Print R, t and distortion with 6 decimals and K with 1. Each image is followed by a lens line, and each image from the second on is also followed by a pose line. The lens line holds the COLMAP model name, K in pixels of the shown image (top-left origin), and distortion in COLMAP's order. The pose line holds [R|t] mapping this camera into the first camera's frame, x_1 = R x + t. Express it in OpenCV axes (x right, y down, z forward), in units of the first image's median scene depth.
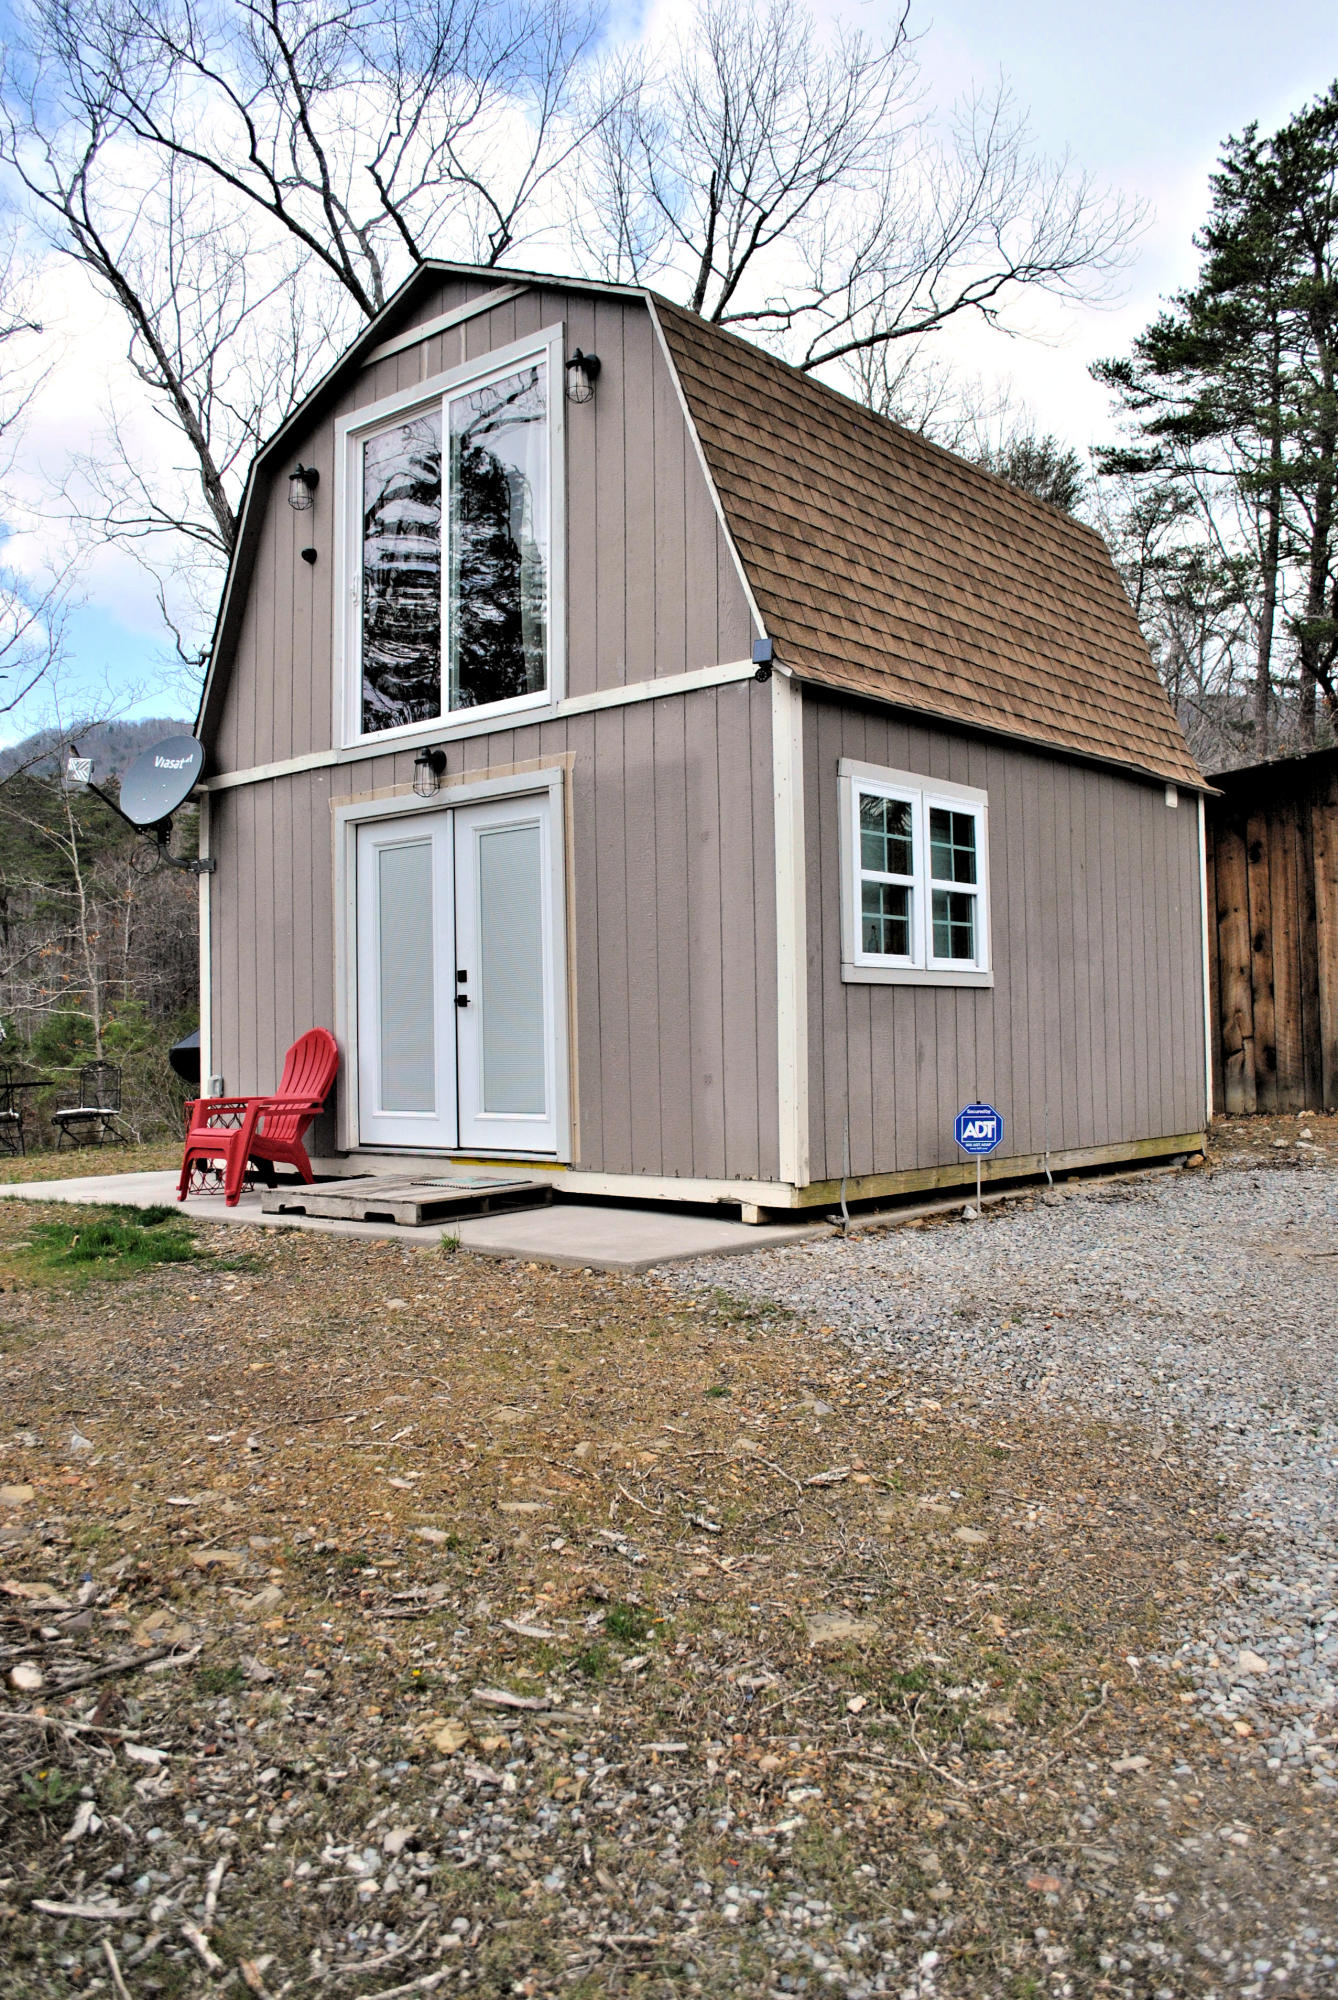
lens RADIAL K [[1583.0, 0, 669.0], [0, 1583.0, 1000.0], [0, 0, 1]] dist [-0.072353, 0.005779]
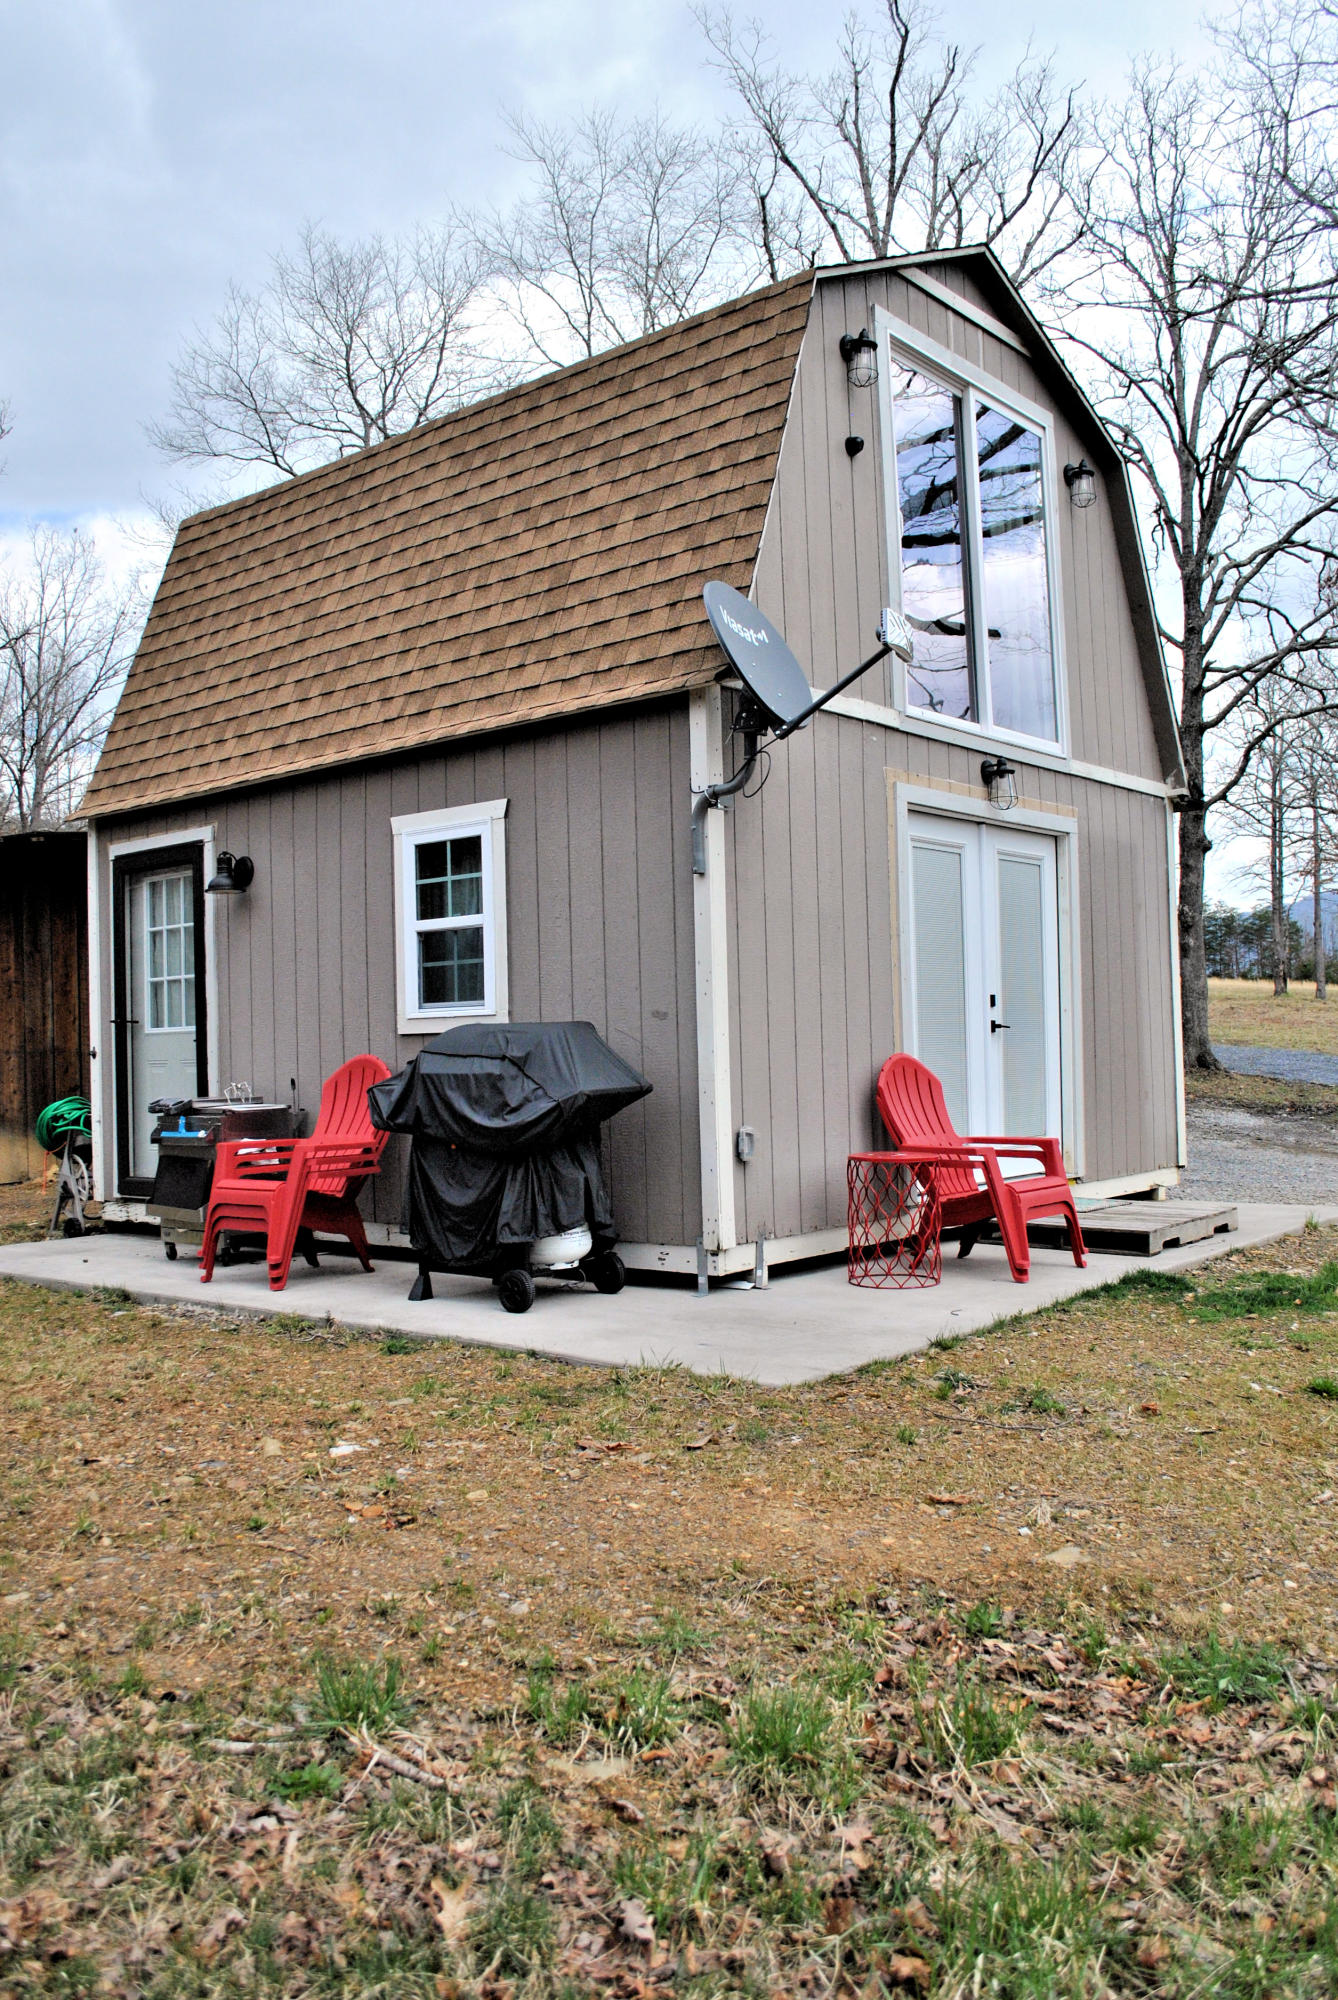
lens RADIAL K [[1583.0, 0, 669.0], [0, 1583.0, 1000.0], [0, 0, 1]] dist [-0.072353, 0.005779]
pose [[-0.005069, -0.030528, -0.999521, 1.076364], [0.050007, 0.998276, -0.030744, 0.004441], [0.998736, -0.050139, -0.003534, 1.127758]]
